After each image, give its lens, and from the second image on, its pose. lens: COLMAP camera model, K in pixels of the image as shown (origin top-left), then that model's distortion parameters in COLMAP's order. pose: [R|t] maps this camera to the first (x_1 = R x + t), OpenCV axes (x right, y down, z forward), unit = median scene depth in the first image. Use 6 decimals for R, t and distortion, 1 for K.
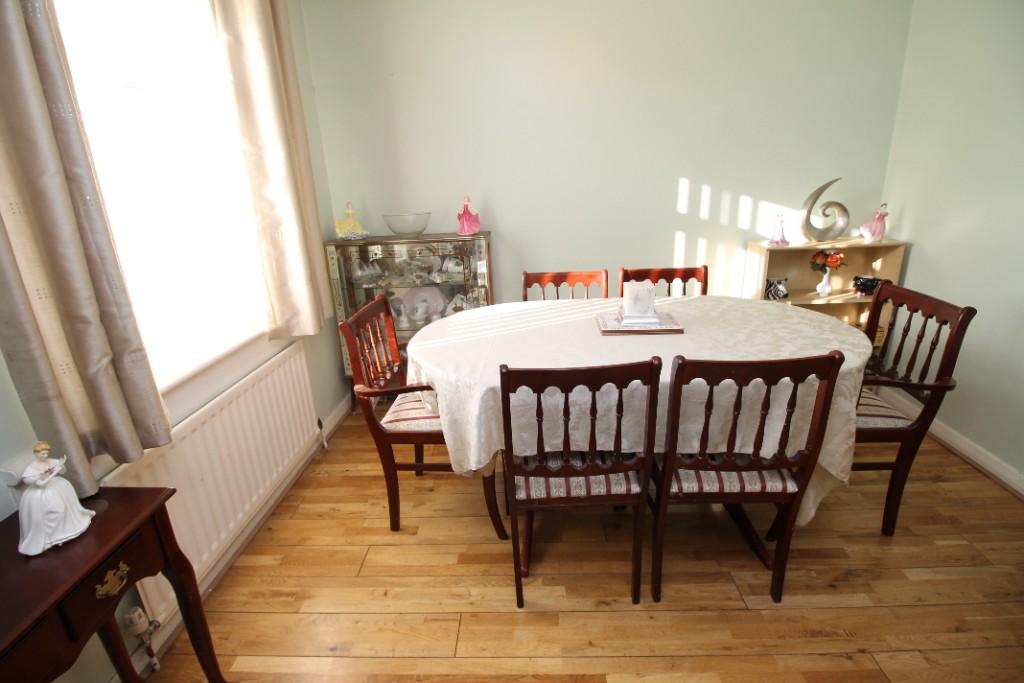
lens RADIAL K [[476.8, 0, 514.8], [0, 476.8, 340.7], [0, 0, 1]] dist [-0.006774, -0.003442]
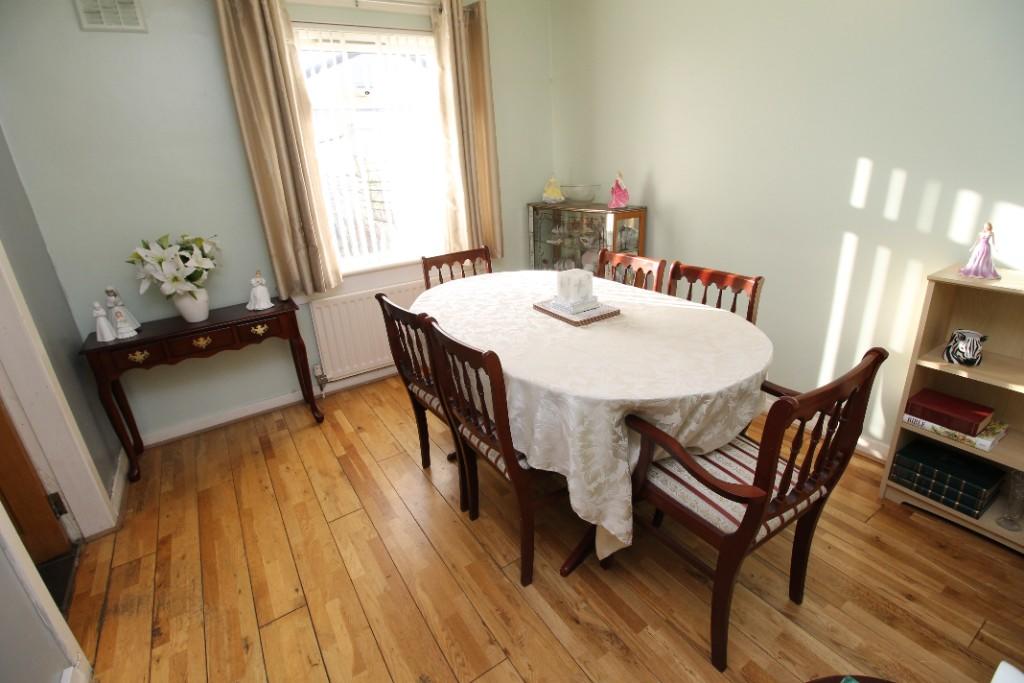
lens RADIAL K [[476.8, 0, 516.6], [0, 476.8, 335.7], [0, 0, 1]] dist [-0.006774, -0.003442]
pose [[0.570916, 0.305342, -0.762116, 0.694502], [-0.234248, 0.950265, 0.205244, -0.115993], [0.786882, 0.061347, 0.614047, 0.174016]]
